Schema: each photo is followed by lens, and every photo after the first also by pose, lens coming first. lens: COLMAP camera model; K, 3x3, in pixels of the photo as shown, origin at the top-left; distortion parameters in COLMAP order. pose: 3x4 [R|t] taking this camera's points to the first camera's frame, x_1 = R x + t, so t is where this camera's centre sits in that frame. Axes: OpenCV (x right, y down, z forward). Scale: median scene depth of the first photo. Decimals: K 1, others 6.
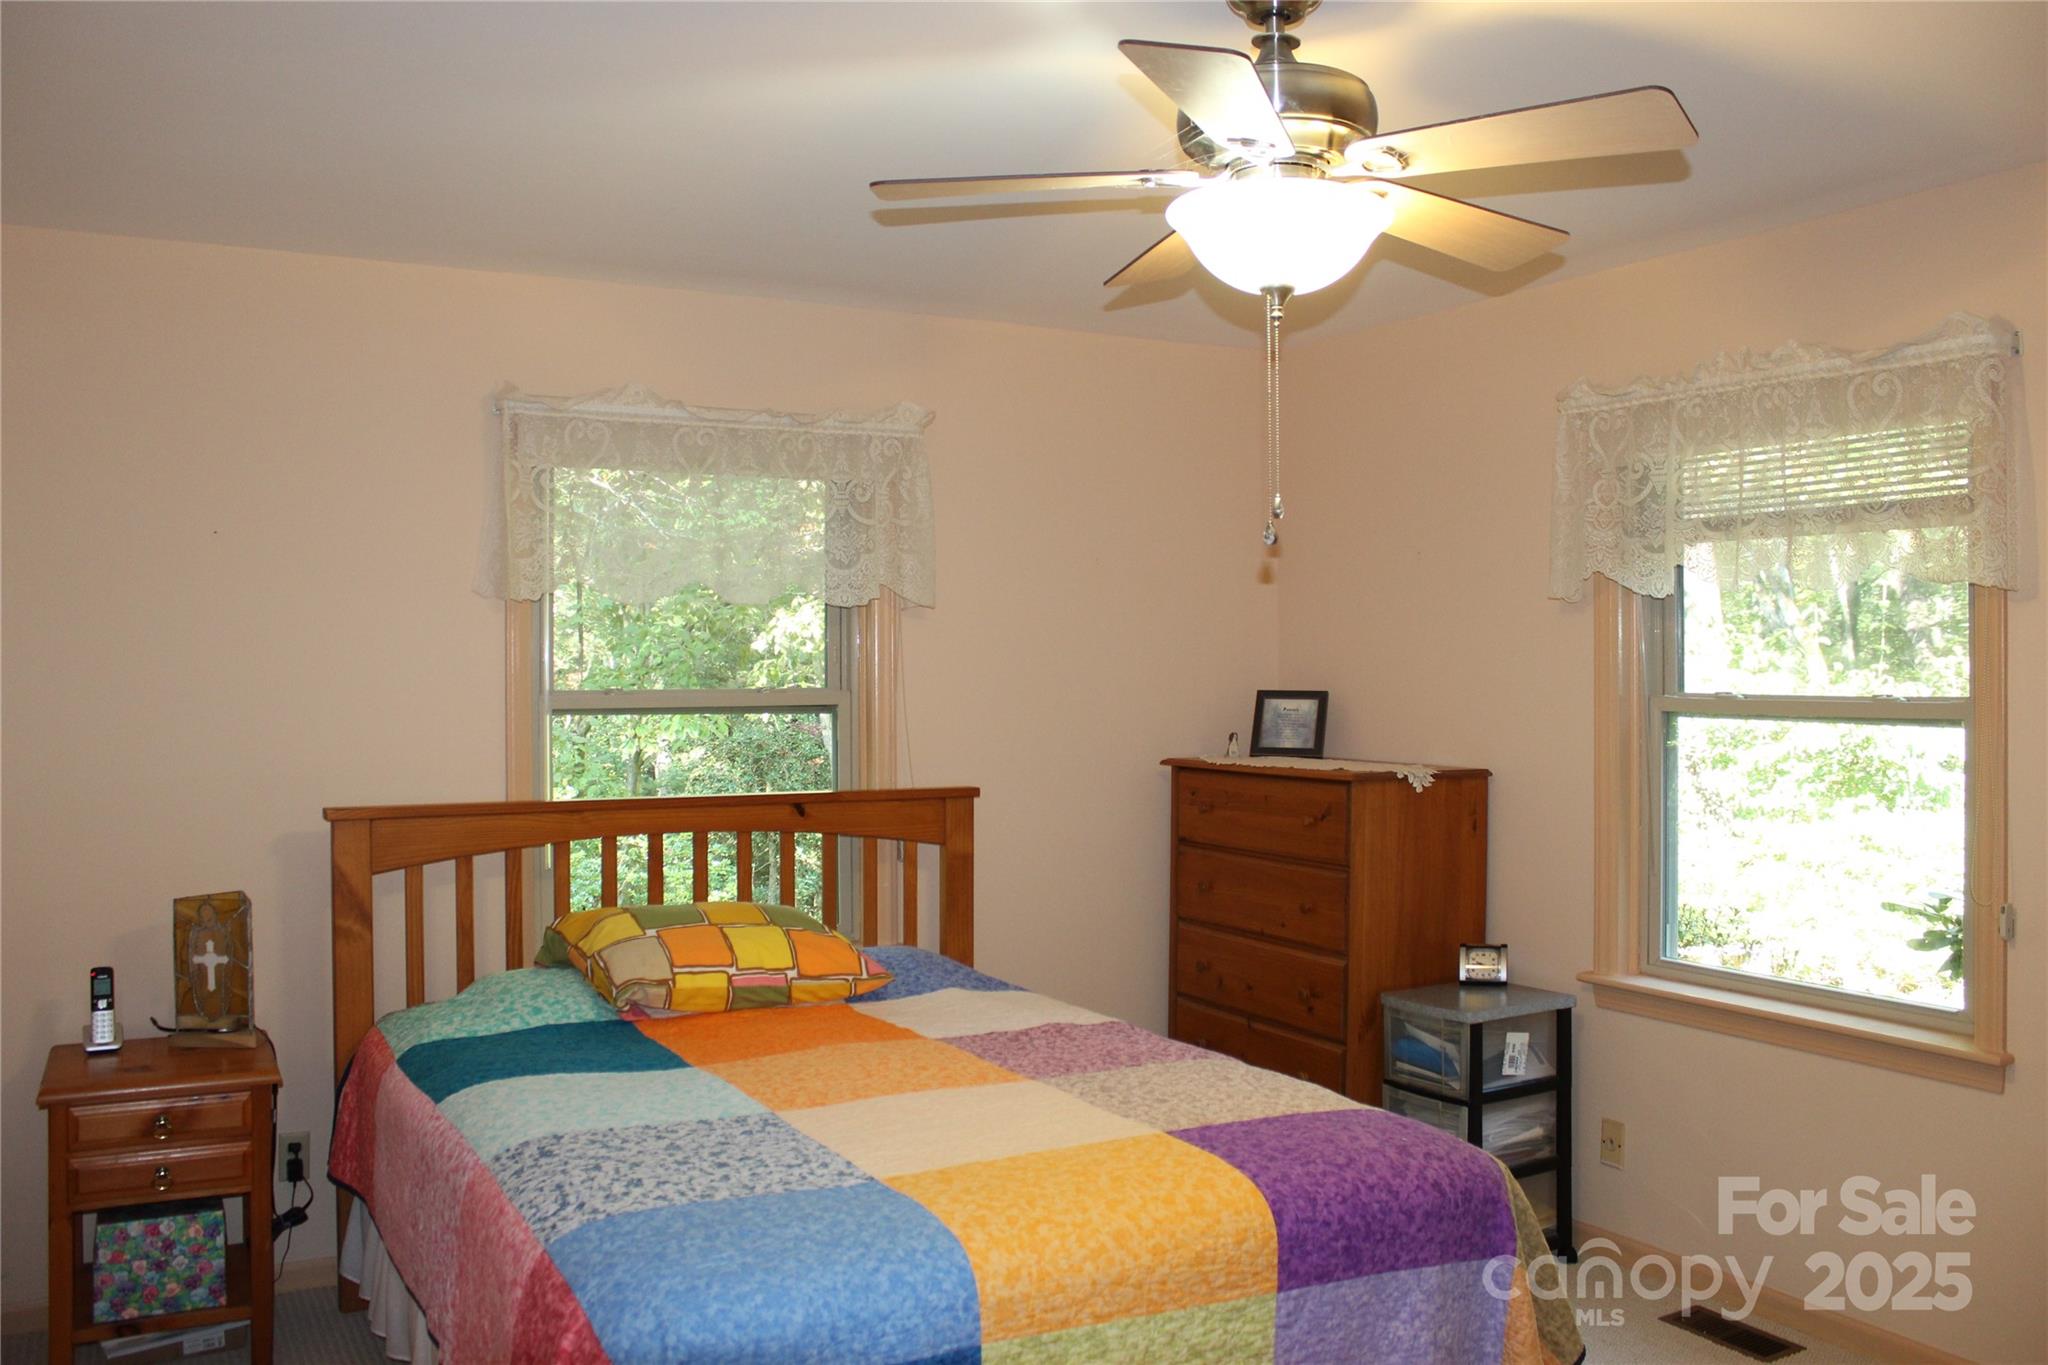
lens RADIAL K [[1680.4, 0, 1035.3], [0, 1680.4, 676.8], [0, 0, 1]] dist [-0.158744, 0.142049]
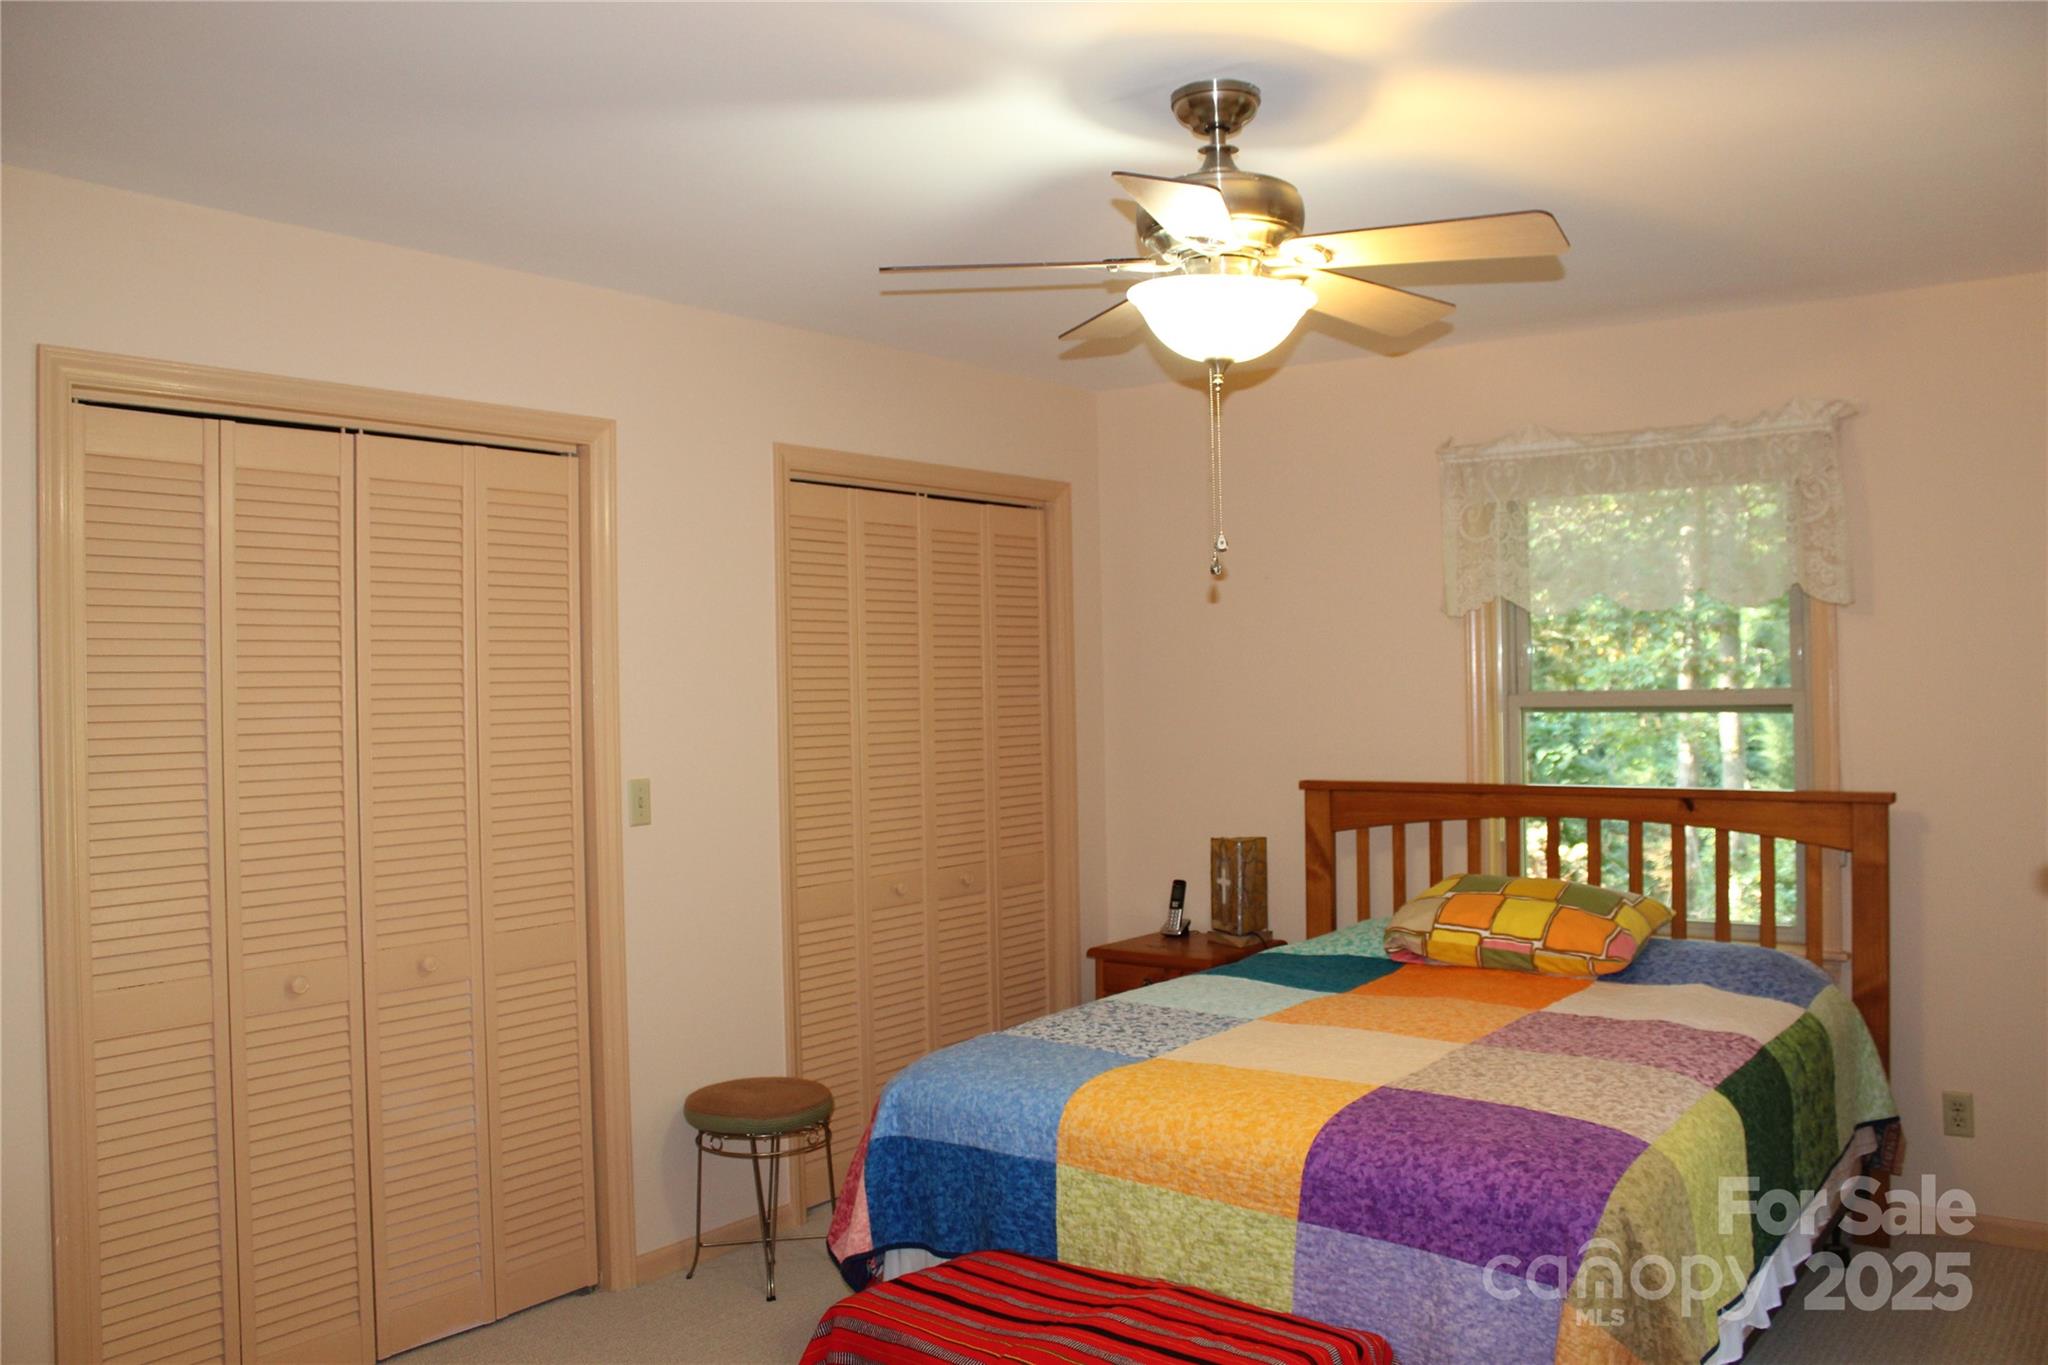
lens RADIAL K [[1680.4, 0, 1035.3], [0, 1680.4, 676.8], [0, 0, 1]] dist [-0.158744, 0.142049]
pose [[0.407985, -0.010064, -0.912933, 0.762061], [0.010366, 0.999926, -0.006391, 0.002274], [0.912930, -0.006856, 0.408059, 0.252234]]
